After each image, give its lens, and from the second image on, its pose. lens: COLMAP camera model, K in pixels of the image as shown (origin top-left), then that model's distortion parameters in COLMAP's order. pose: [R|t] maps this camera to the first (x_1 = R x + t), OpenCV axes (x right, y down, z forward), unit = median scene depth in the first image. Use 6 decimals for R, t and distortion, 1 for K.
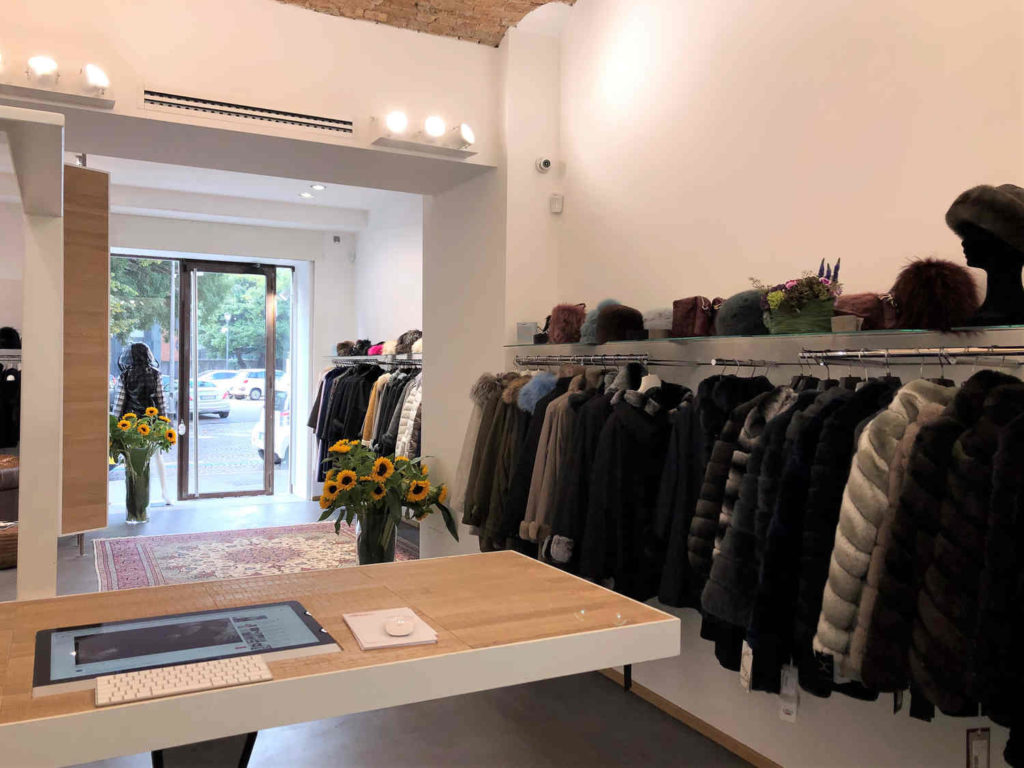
lens RADIAL K [[820.3, 0, 512.0], [0, 820.3, 384.0], [0, 0, 1]] dist [0.005880, 0.000110]
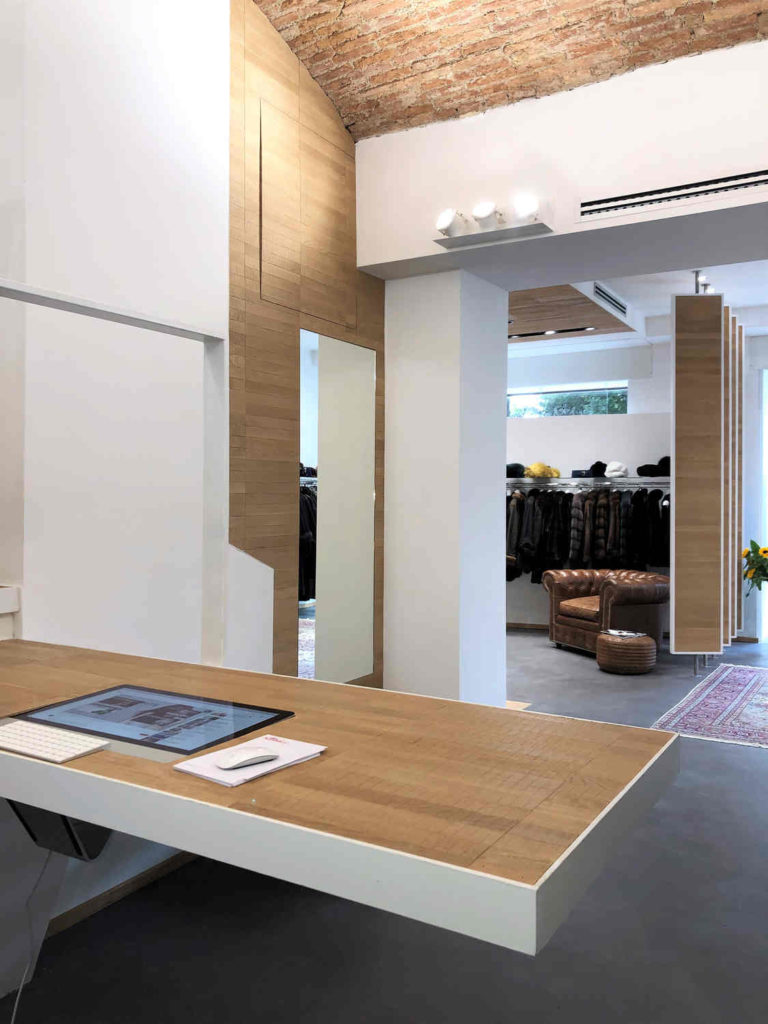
lens RADIAL K [[820.3, 0, 384.0], [0, 820.3, 512.0], [0, 0, 1]] dist [0.005880, 0.000110]
pose [[0.543332, 0.007701, -0.839483, 0.600895], [-0.010702, 0.999940, 0.002247, 0.036036], [0.839450, 0.007763, 0.543382, 0.615987]]
